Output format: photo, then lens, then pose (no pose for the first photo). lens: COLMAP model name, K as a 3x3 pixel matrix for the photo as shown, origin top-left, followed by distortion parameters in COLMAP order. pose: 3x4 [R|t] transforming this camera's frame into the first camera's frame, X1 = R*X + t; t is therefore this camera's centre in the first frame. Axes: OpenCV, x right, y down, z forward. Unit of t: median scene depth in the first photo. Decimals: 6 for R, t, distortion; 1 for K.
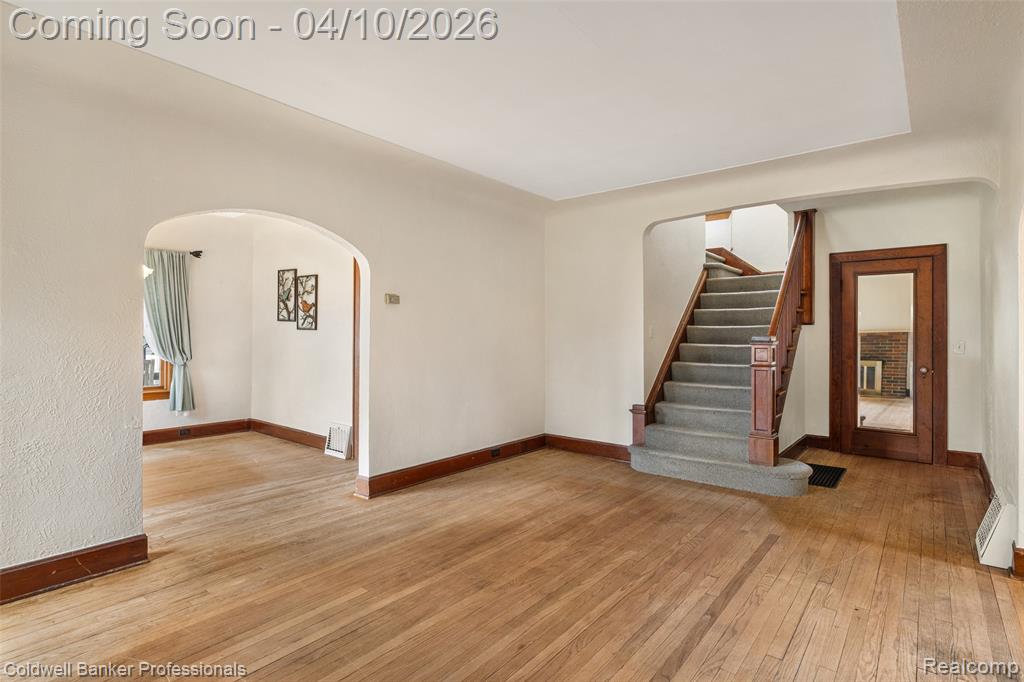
lens RADIAL K [[518.1, 0, 517.5], [0, 518.1, 334.8], [0, 0, 1]] dist [-0.002582, -0.000322]
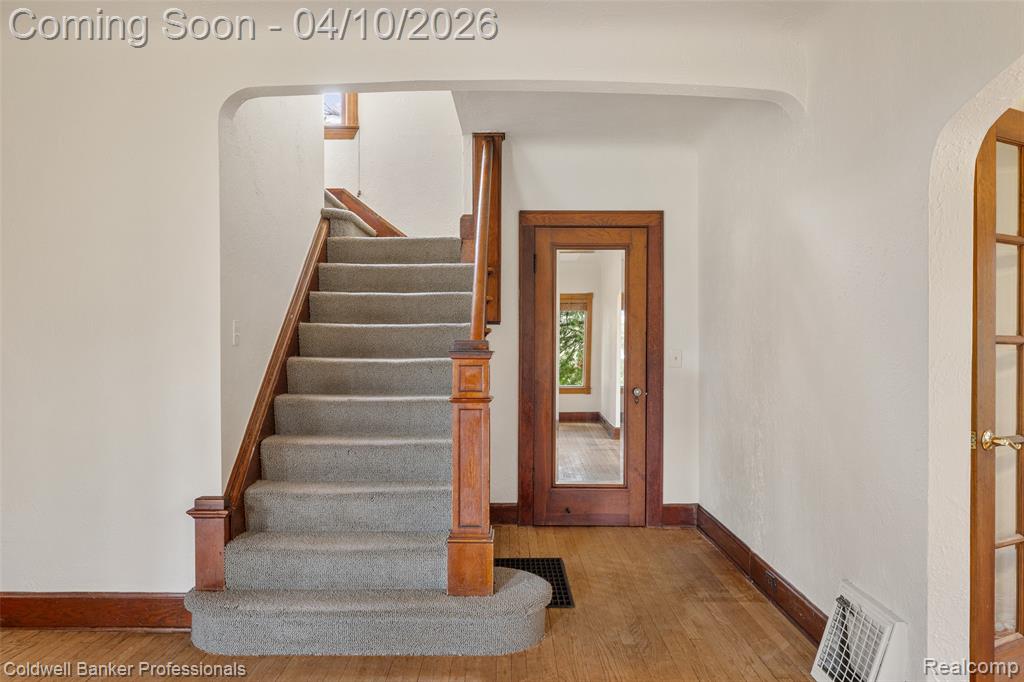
lens RADIAL K [[738.1, 0, 509.2], [0, 738.1, 348.2], [0, 0, 1]] dist [-0.003224, 0.001388]
pose [[0.781359, -0.004391, 0.624067, 0.038164], [0.000521, 0.999979, 0.006385, 0.003342], [-0.624082, -0.004664, 0.781345, 0.323404]]
